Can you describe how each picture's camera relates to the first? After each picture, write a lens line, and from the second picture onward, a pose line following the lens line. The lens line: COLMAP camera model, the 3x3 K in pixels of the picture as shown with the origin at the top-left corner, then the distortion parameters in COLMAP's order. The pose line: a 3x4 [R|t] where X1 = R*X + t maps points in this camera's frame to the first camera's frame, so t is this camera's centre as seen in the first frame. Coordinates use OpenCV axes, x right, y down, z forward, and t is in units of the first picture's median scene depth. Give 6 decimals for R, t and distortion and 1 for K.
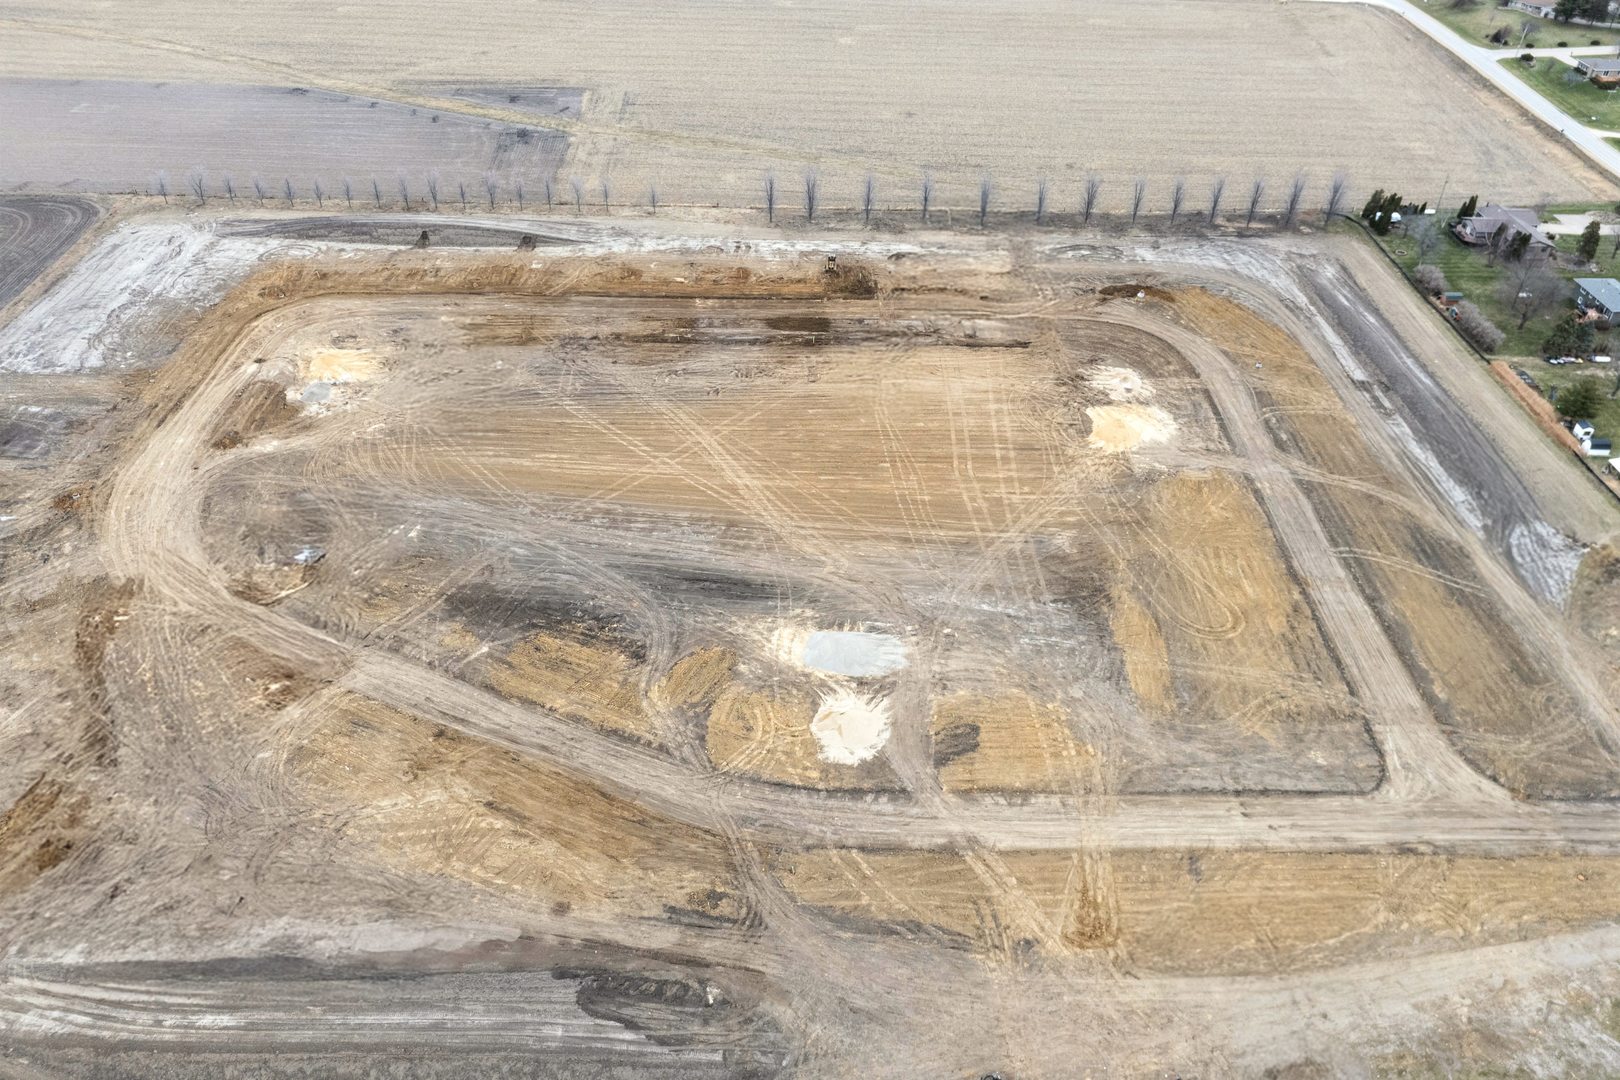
lens RADIAL K [[1182.8, 0, 806.9], [0, 1182.8, 535.5], [0, 0, 1]] dist [0.082606, -0.084590]
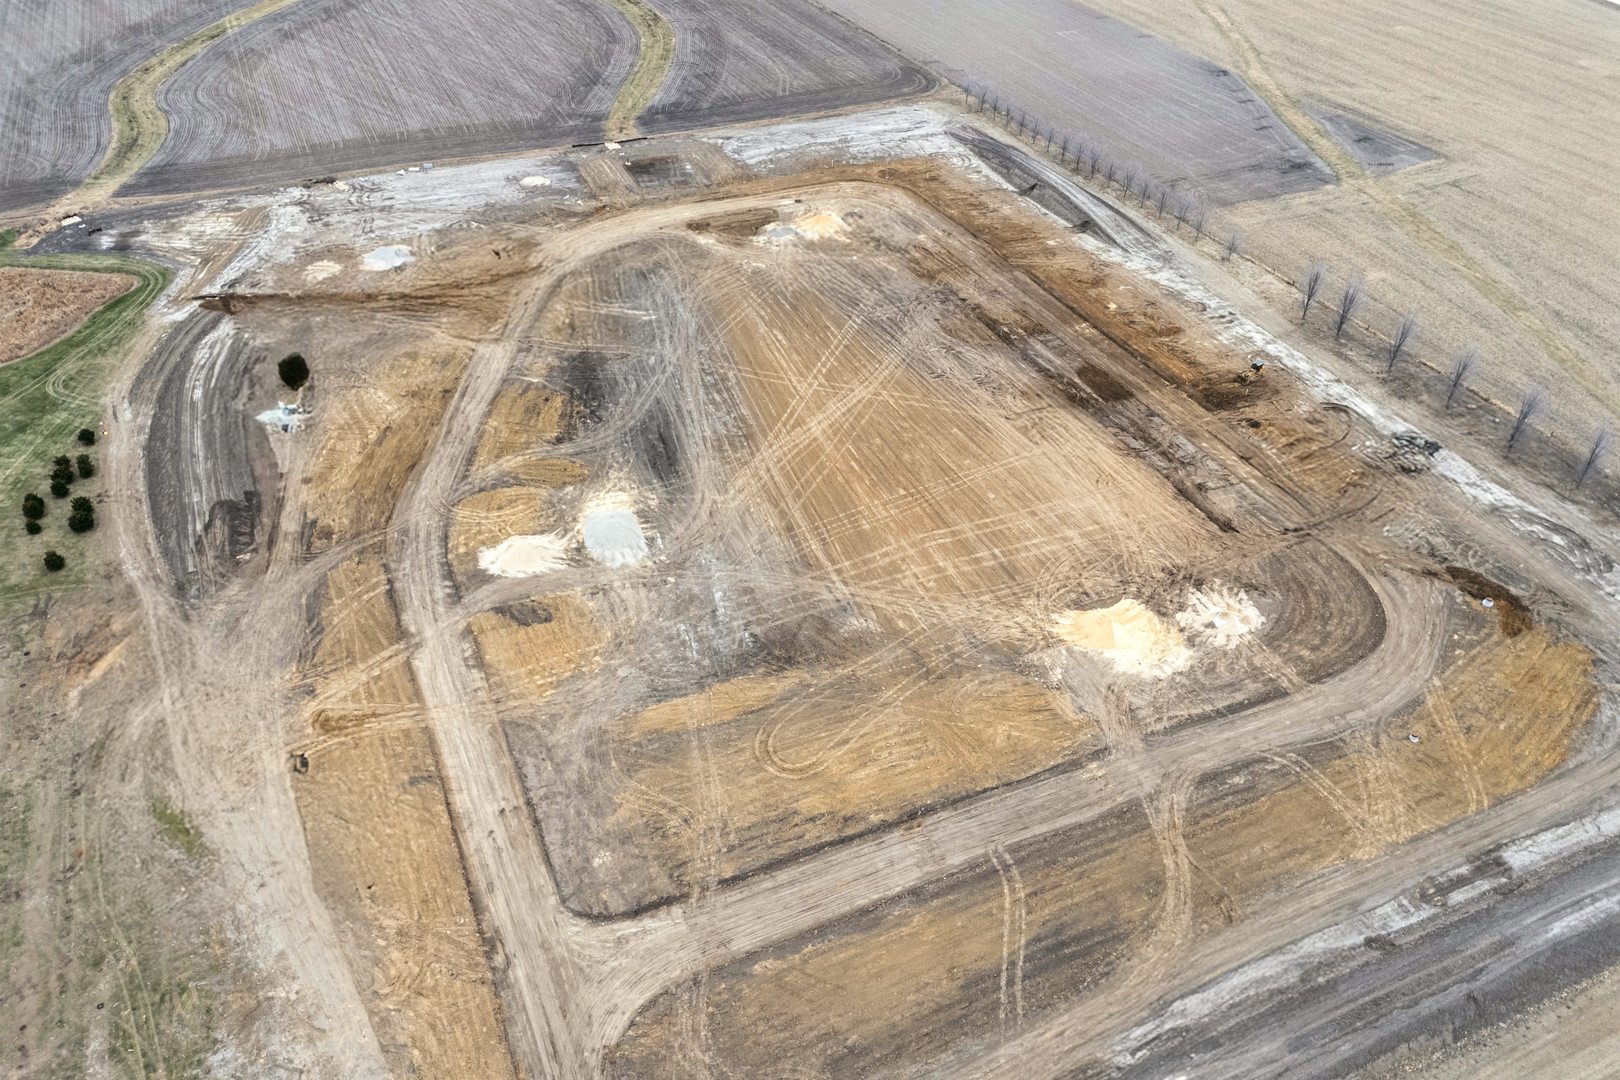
lens RADIAL K [[1182.8, 0, 806.9], [0, 1182.8, 535.5], [0, 0, 1]] dist [0.082606, -0.084590]
pose [[0.405423, 0.555374, -0.726080, 0.757393], [-0.563579, 0.777229, 0.279811, -0.258938], [0.719730, 0.295761, 0.628104, 0.354926]]
